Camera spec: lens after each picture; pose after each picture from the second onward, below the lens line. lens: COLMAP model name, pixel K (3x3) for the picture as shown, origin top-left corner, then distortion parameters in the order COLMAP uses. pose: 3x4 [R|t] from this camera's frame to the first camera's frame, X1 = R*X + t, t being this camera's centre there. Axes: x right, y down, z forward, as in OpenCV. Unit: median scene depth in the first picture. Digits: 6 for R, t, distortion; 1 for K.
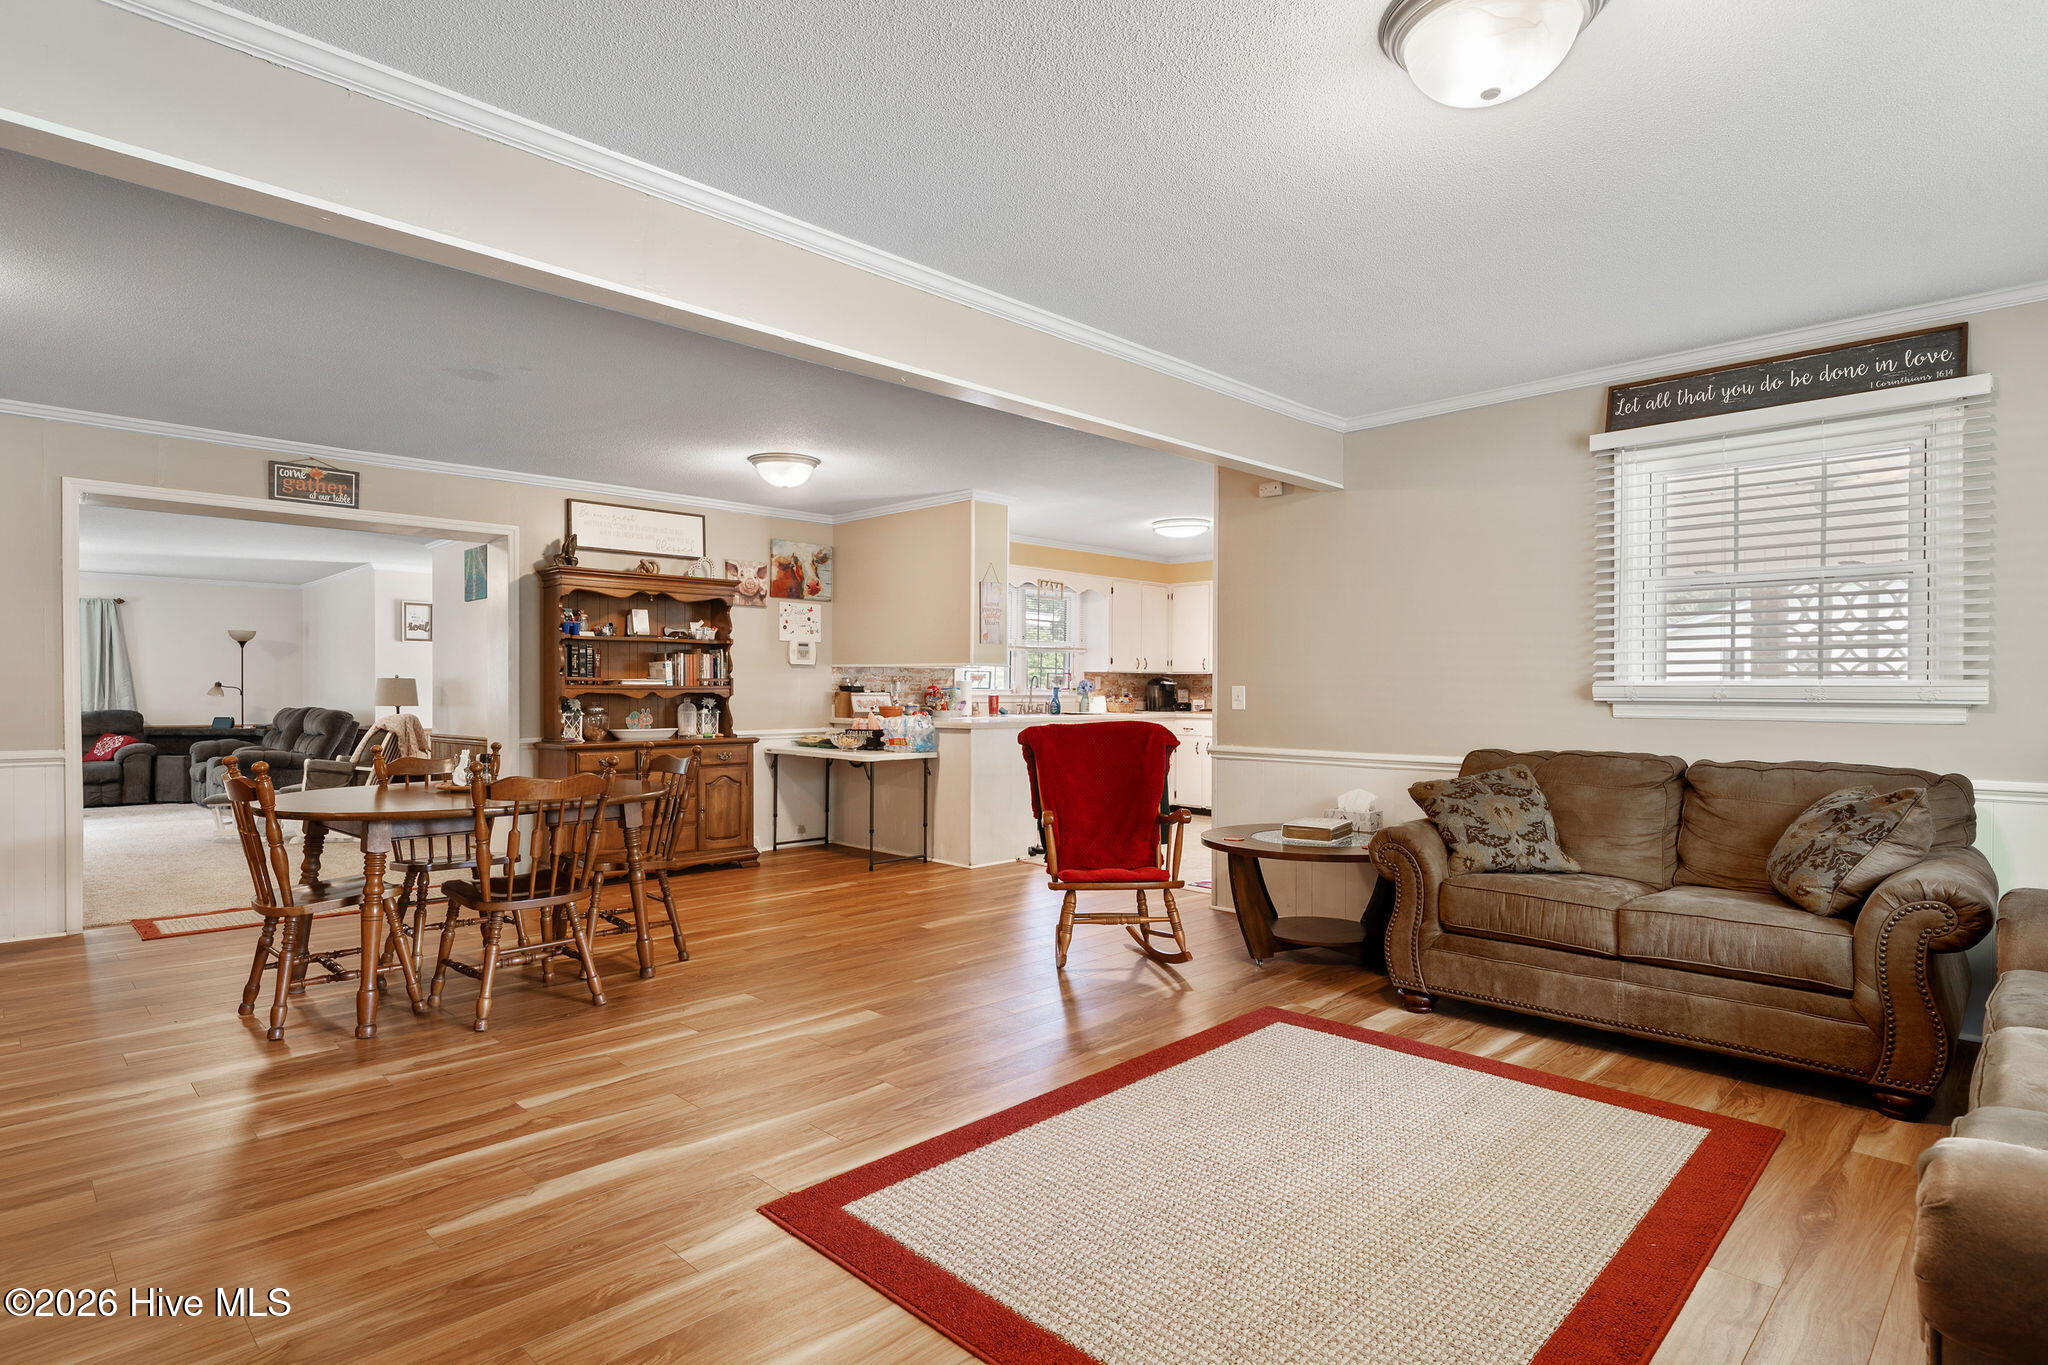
lens RADIAL K [[1073.7, 0, 1018.3], [0, 1073.7, 689.6], [0, 0, 1]] dist [0.001268, 0.000459]
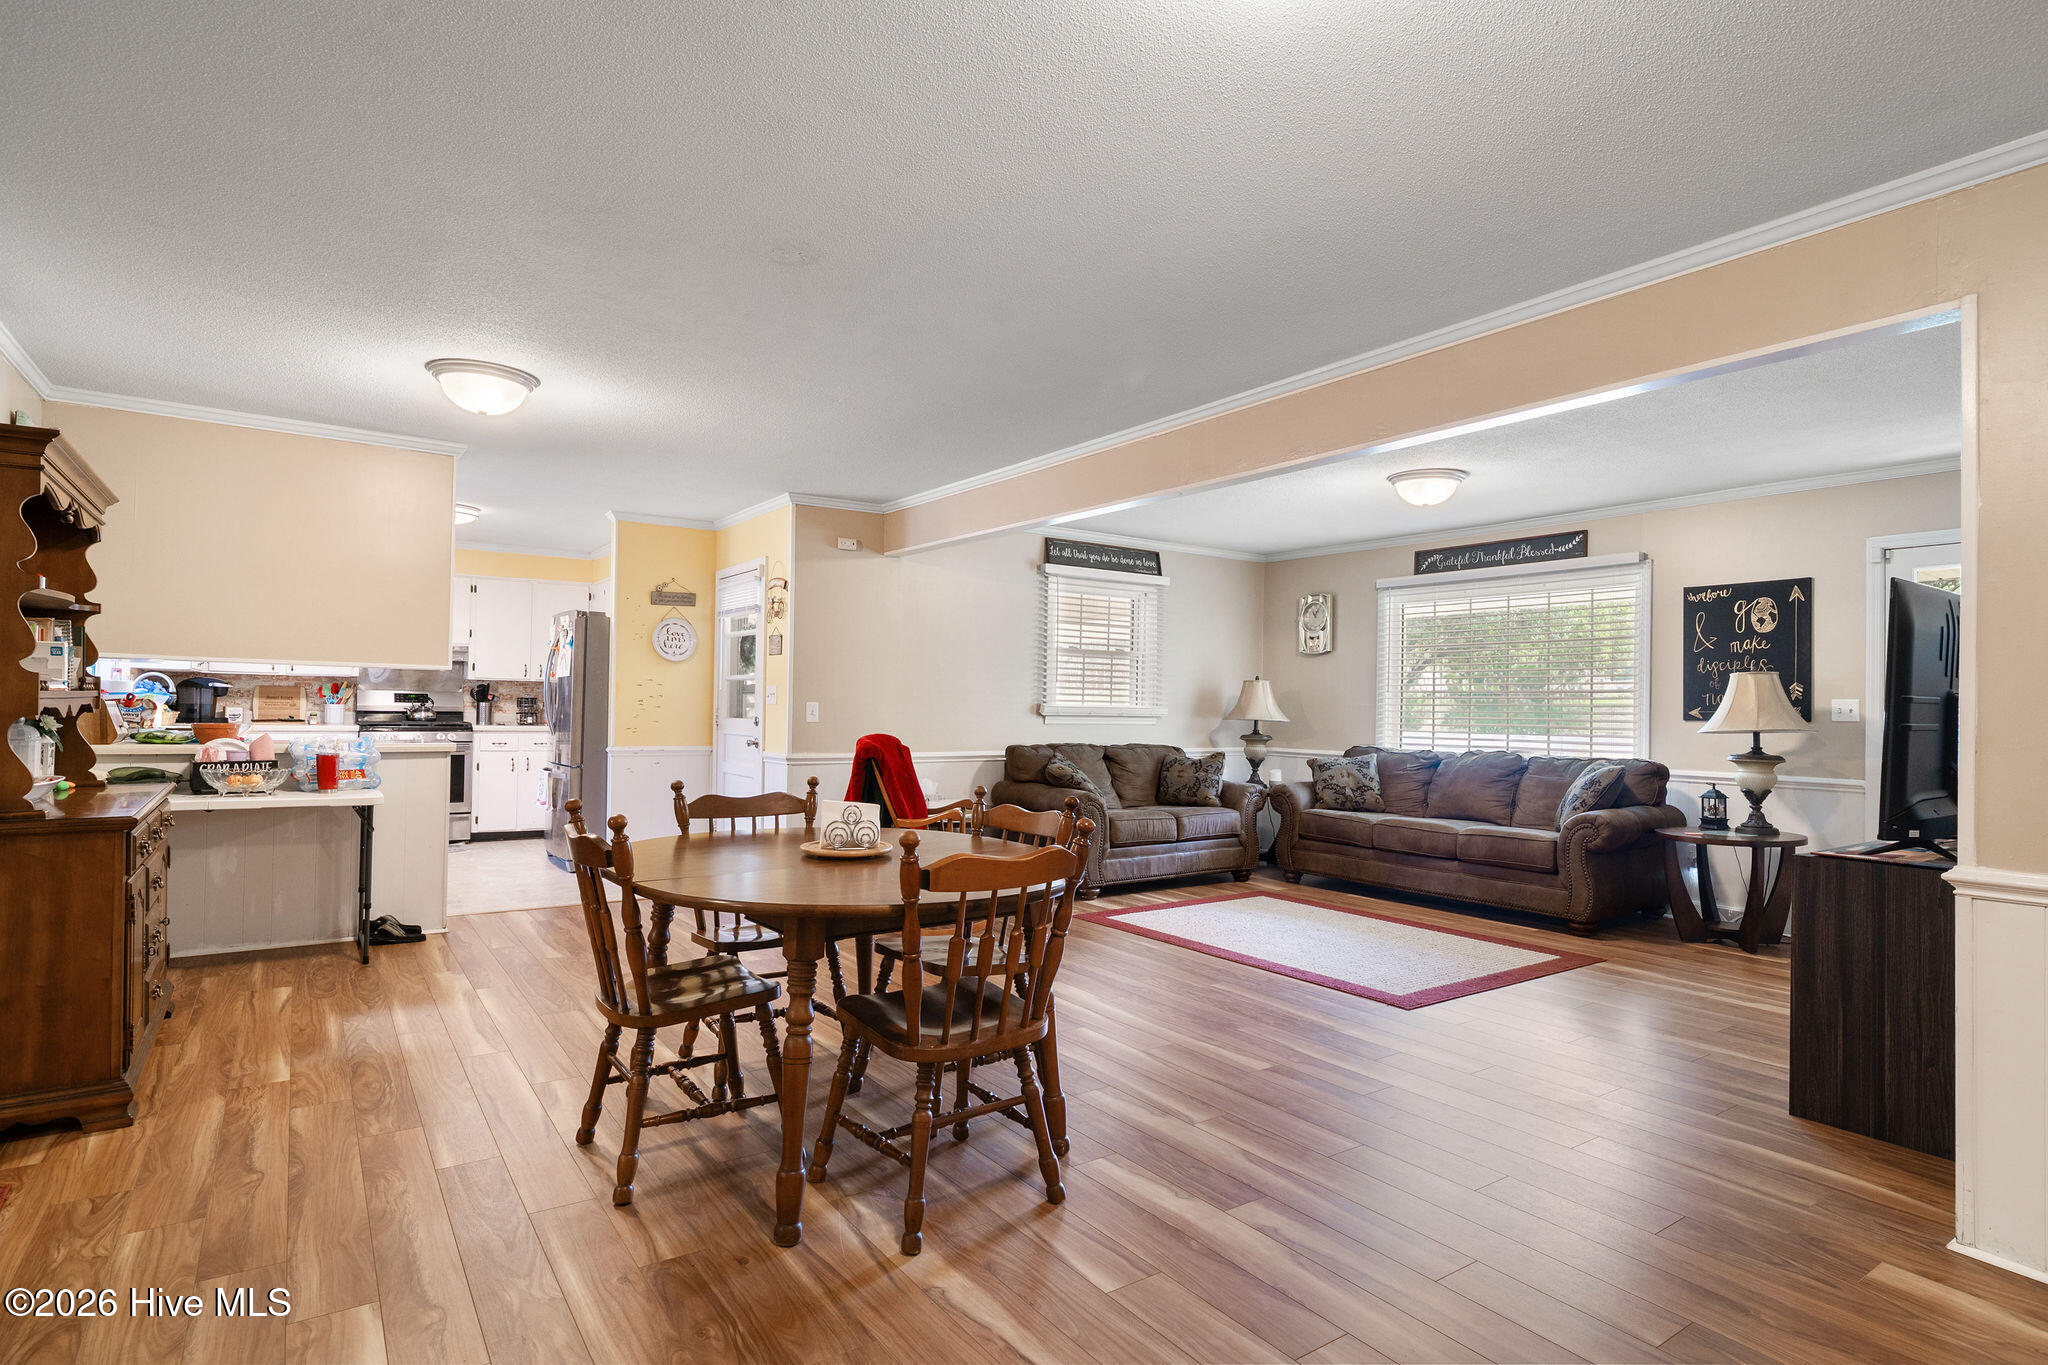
lens RADIAL K [[1039.7, 0, 1017.3], [0, 1039.7, 694.2], [0, 0, 1]] dist [0.001978, -0.000077]
pose [[0.175454, 0.010998, 0.984426, -1.249599], [-0.018910, 0.999791, -0.007800, -0.010442], [-0.984306, -0.017247, 0.175625, 0.813603]]
